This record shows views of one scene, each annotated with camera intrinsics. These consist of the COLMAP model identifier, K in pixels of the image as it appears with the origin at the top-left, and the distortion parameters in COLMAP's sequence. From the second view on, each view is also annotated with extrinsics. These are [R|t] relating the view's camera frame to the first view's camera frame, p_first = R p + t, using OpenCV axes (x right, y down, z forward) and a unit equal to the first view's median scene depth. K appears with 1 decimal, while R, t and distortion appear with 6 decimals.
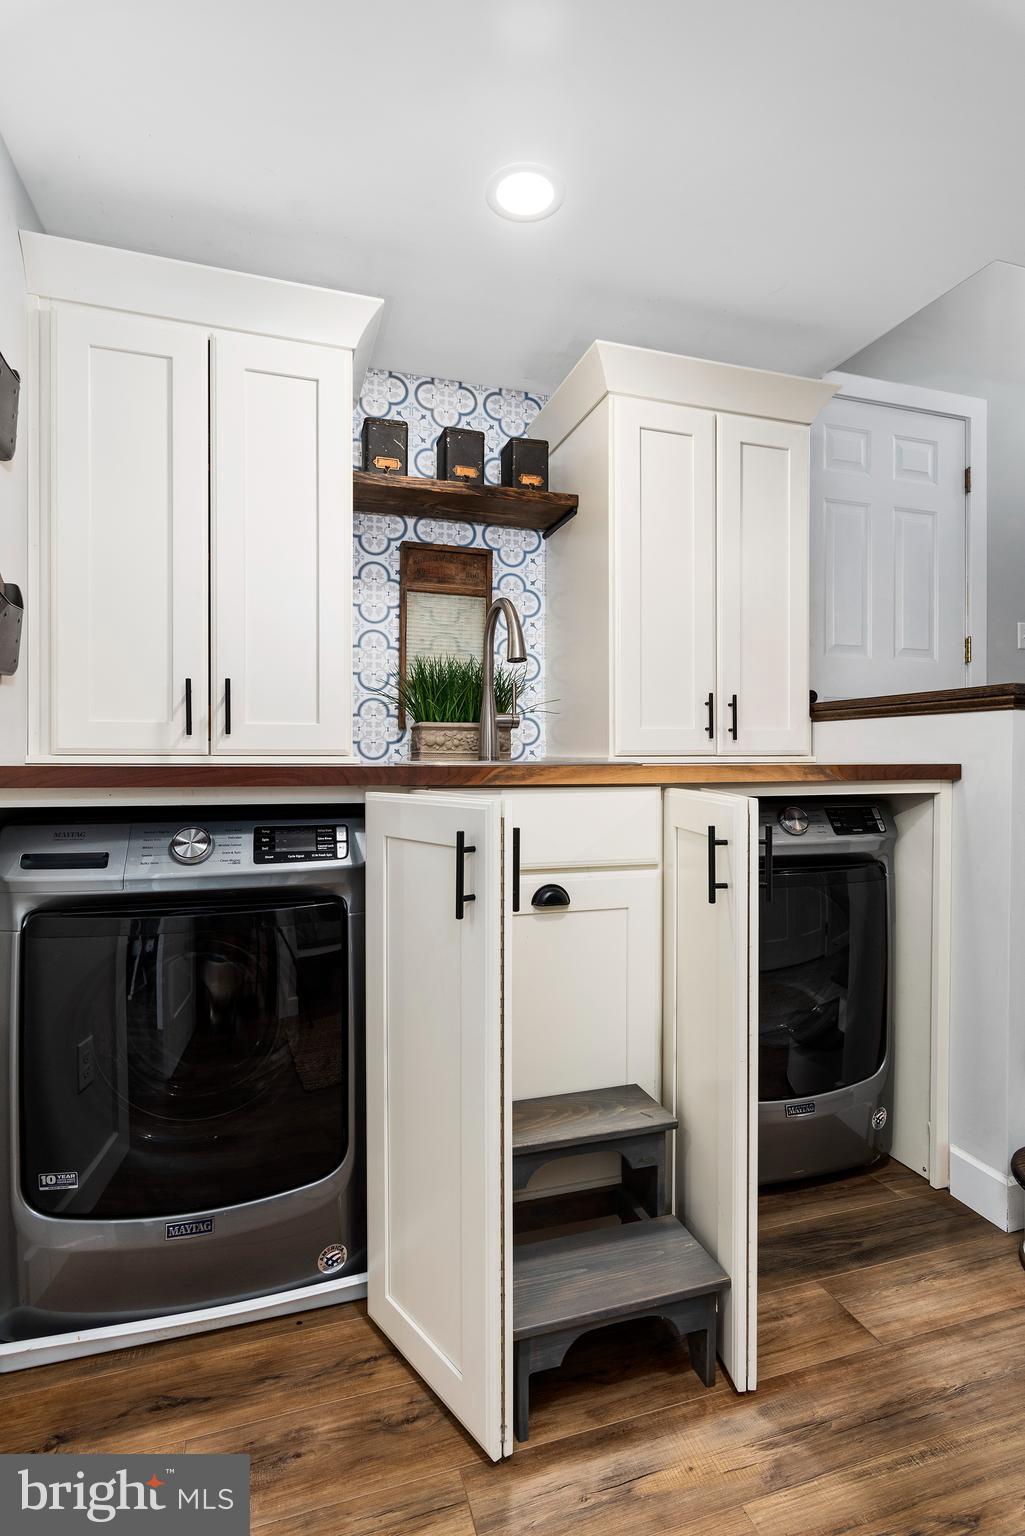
lens RADIAL K [[753.1, 0, 512.5], [0, 753.1, 768.0], [0, 0, 1]] dist [-0.000404, -0.001119]
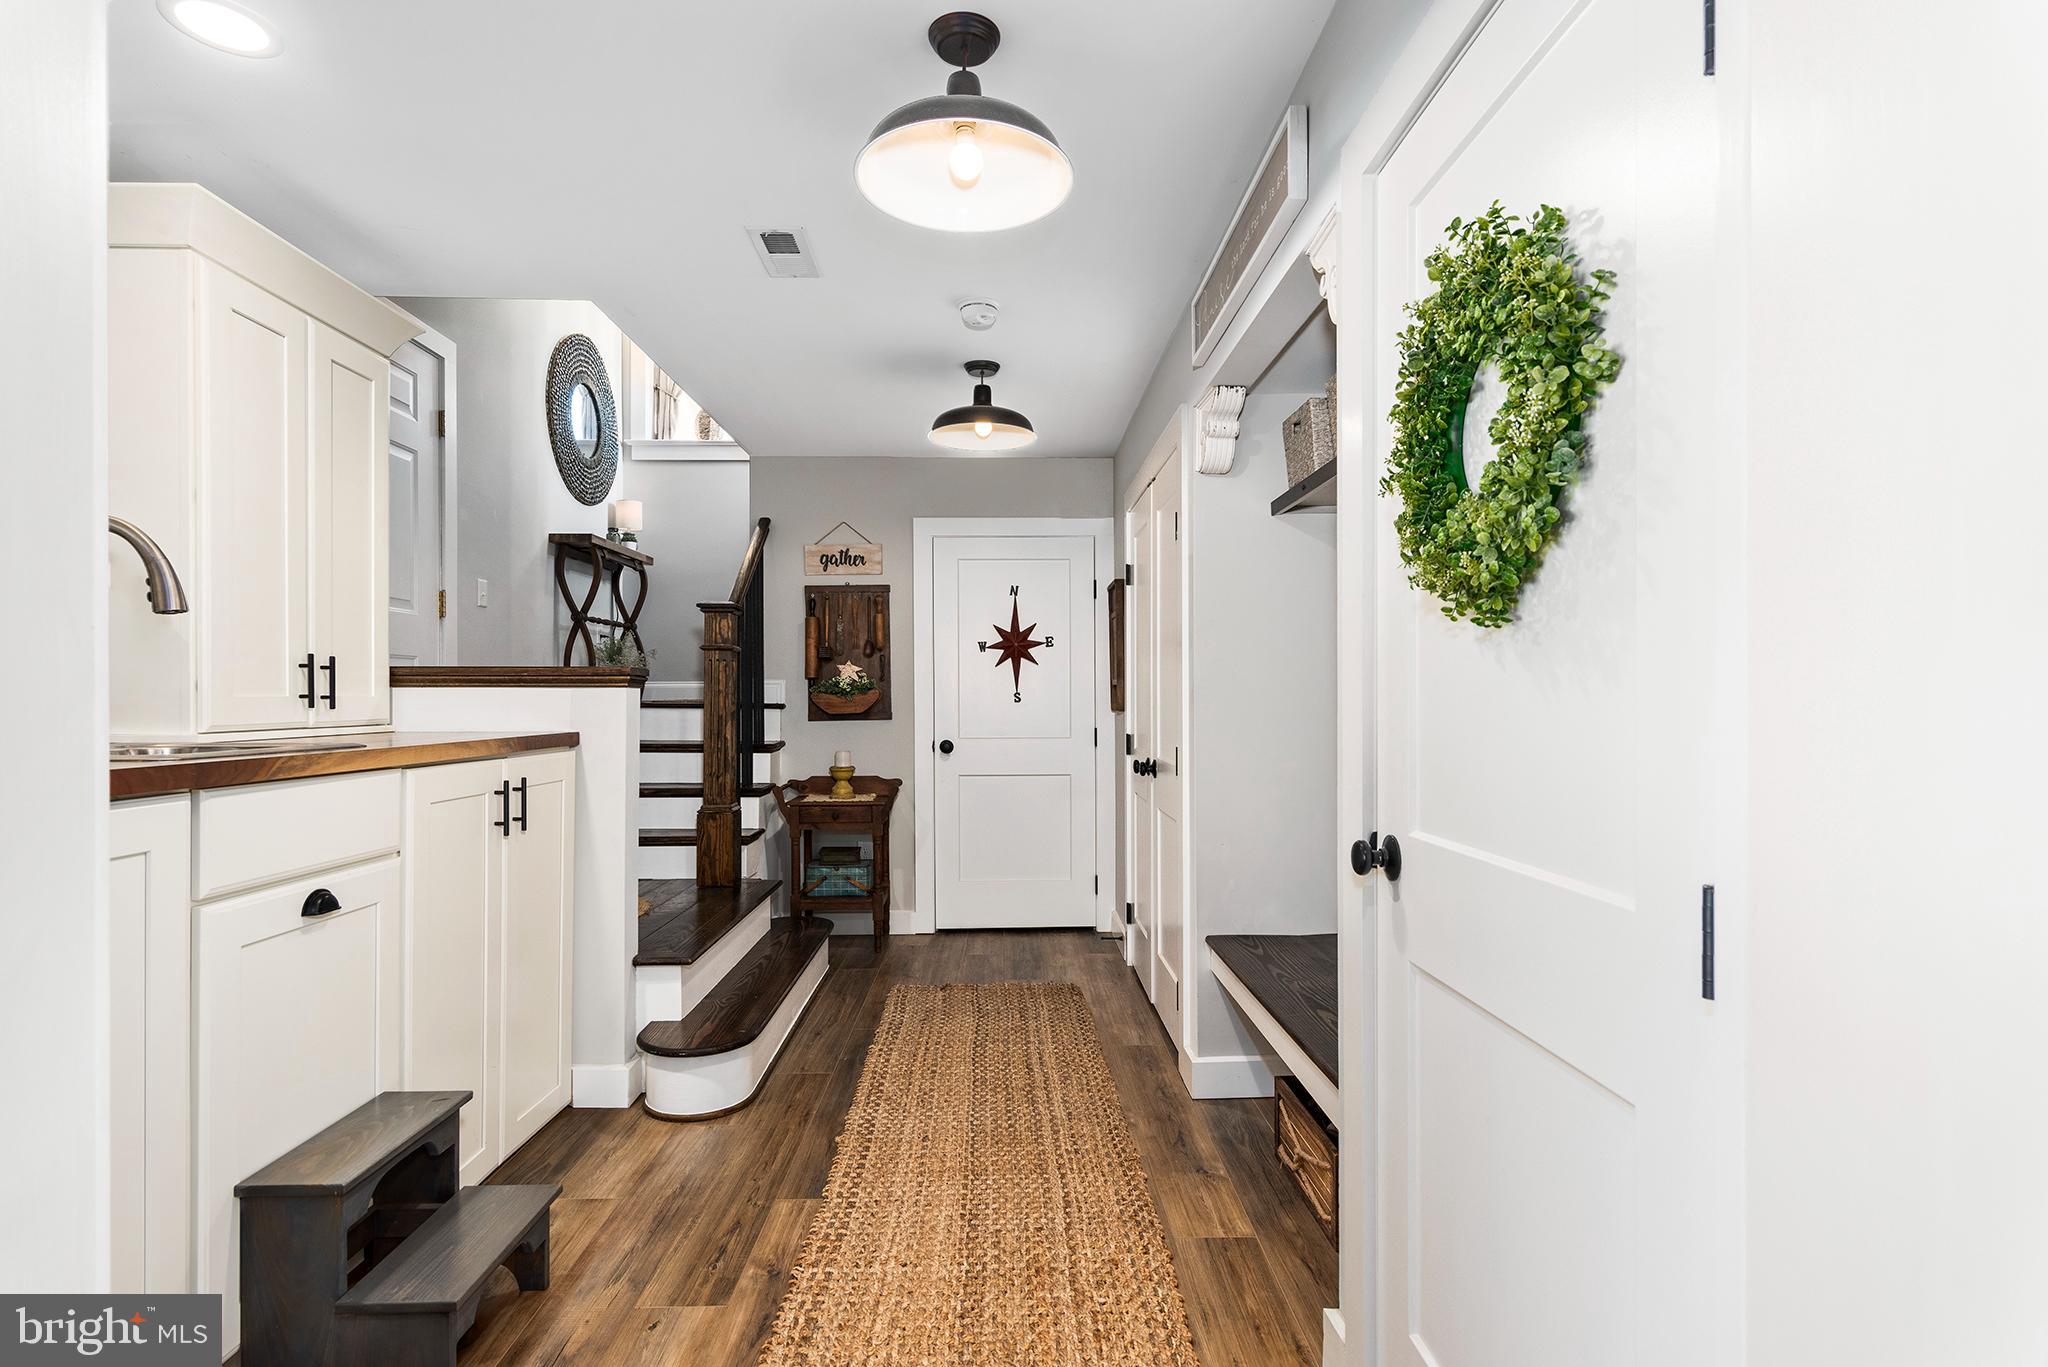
lens RADIAL K [[1004.2, 0, 1064.1], [0, 1004.2, 696.0], [0, 0, 1]] dist [-0.000404, -0.001119]
pose [[0.238359, 0.004352, 0.971167, -0.835768], [0.006001, 0.999964, -0.005954, -0.054179], [-0.971159, 0.007247, 0.238324, -0.110465]]
